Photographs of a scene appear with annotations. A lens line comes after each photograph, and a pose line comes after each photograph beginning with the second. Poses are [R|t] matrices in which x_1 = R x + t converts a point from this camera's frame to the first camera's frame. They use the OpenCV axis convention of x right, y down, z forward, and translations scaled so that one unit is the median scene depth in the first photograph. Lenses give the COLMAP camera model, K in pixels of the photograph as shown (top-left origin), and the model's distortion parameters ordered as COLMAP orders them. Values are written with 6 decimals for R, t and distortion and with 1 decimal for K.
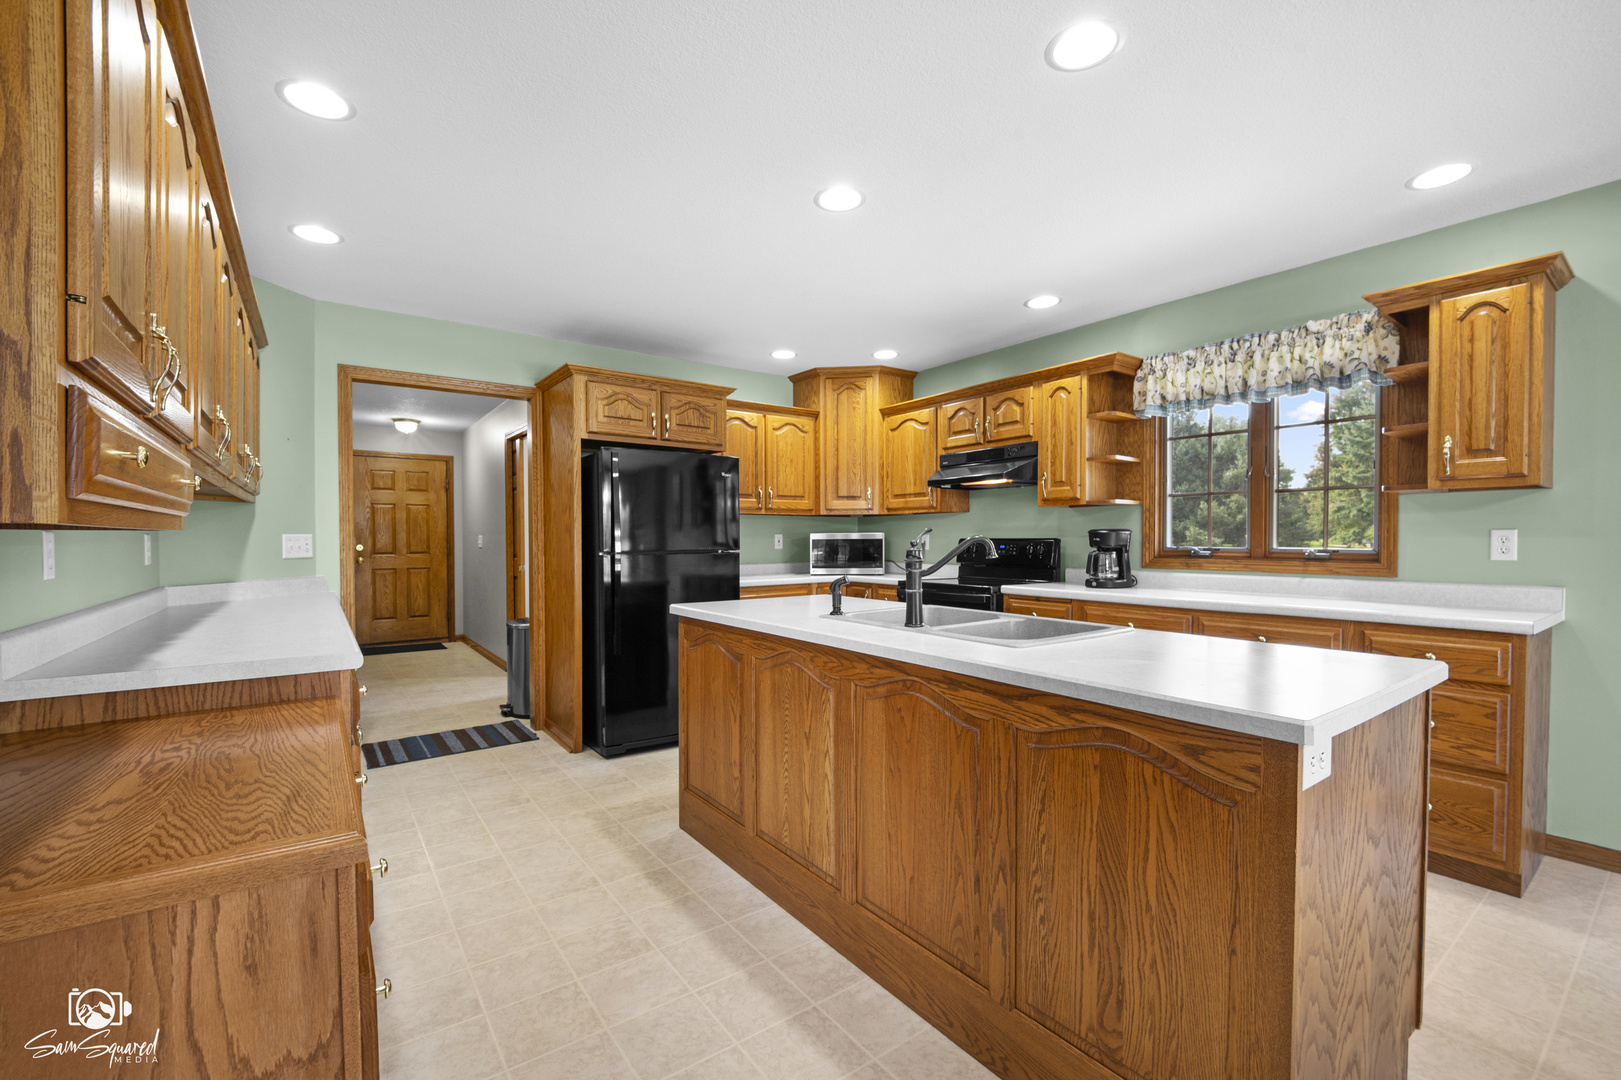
lens RADIAL K [[679.8, 0, 816.1], [0, 679.8, 547.4], [0, 0, 1]] dist [-0.001466, -0.001758]
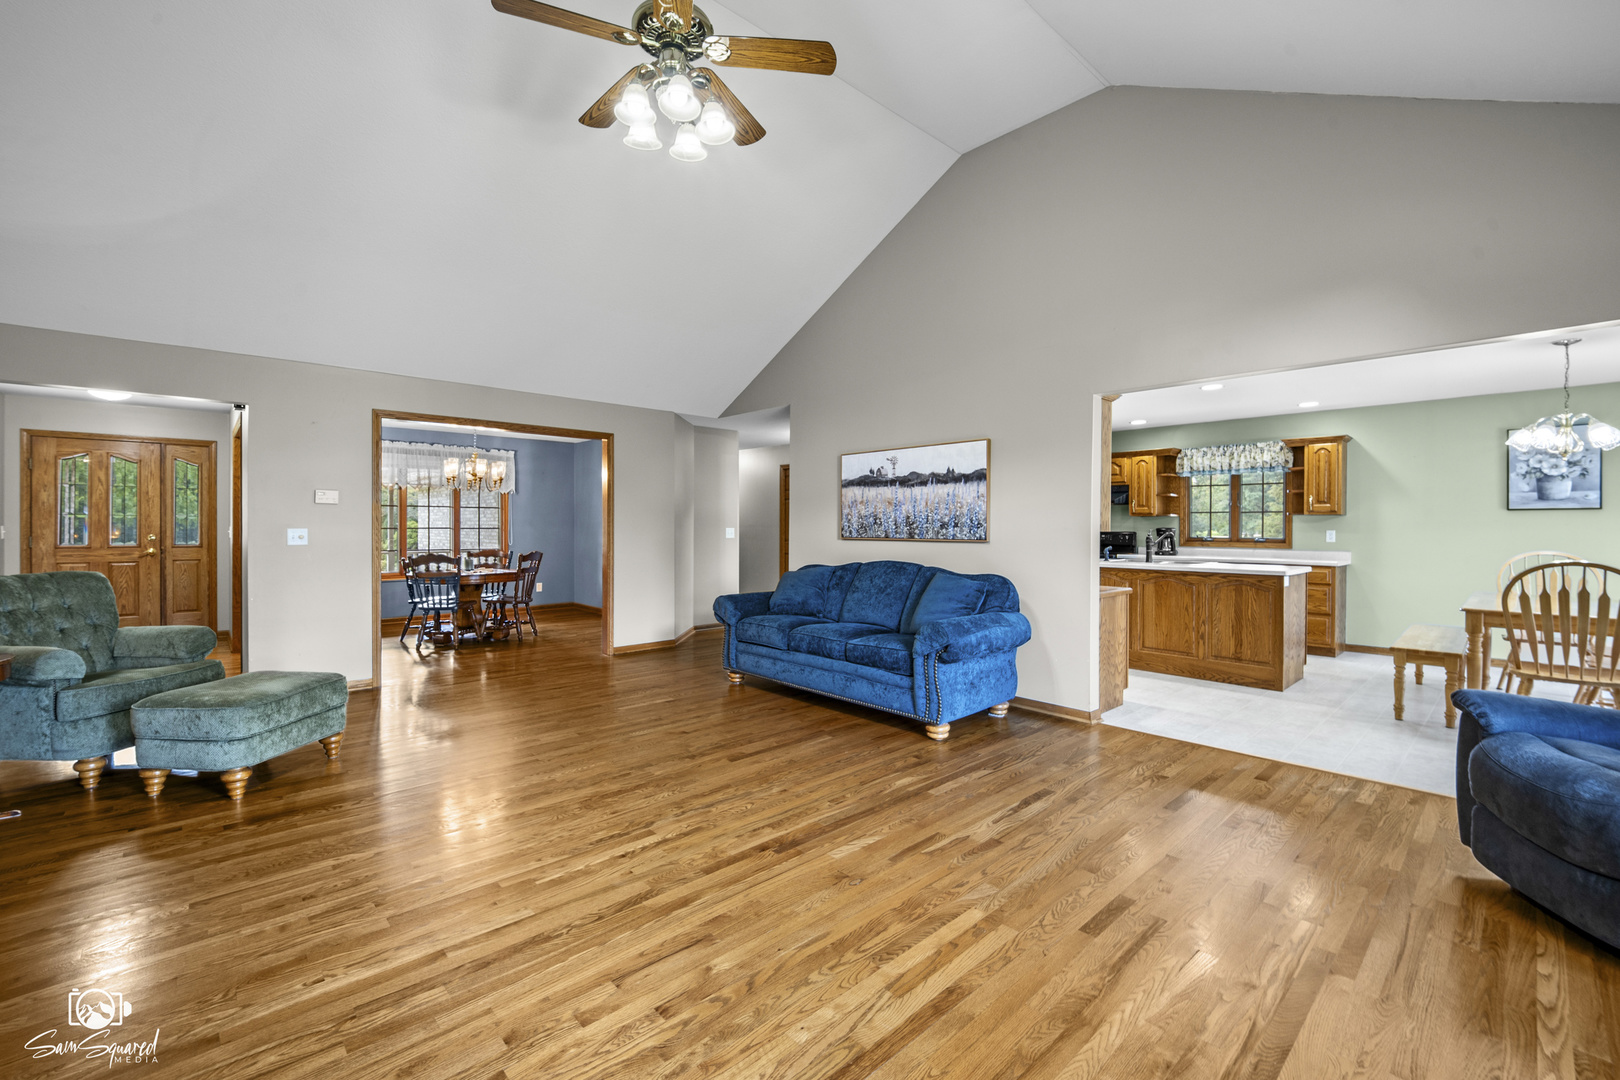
lens RADIAL K [[679.4, 0, 804.4], [0, 679.4, 525.5], [0, 0, 1]] dist [-0.001466, -0.001758]
pose [[0.993738, 0.004810, 0.111632, -1.095582], [-0.003168, 0.999884, -0.014880, 0.000829], [-0.111691, 0.014433, 0.993638, -1.163109]]
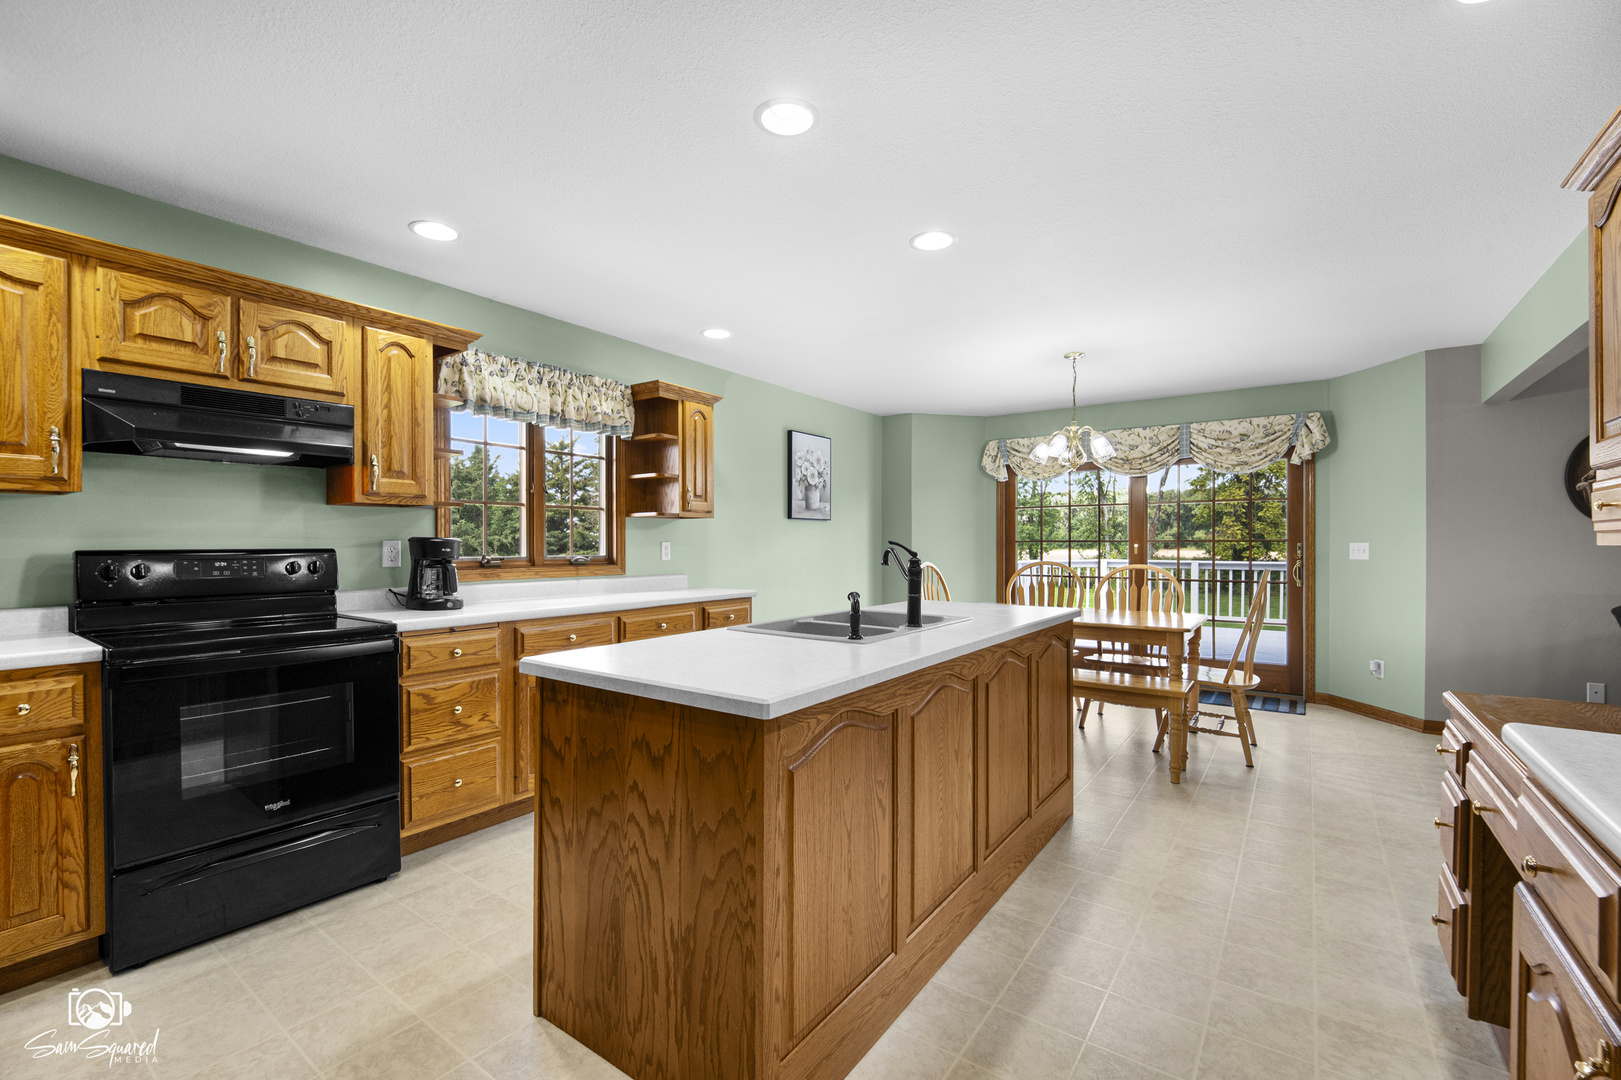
lens RADIAL K [[679.8, 0, 806.5], [0, 679.8, 542.7], [0, 0, 1]] dist [-0.001466, -0.001758]
pose [[-0.297831, 0.002825, 0.954615, -0.570289], [0.011993, 0.999928, 0.000782, -0.018269], [-0.954543, 0.011681, -0.297843, 0.960630]]
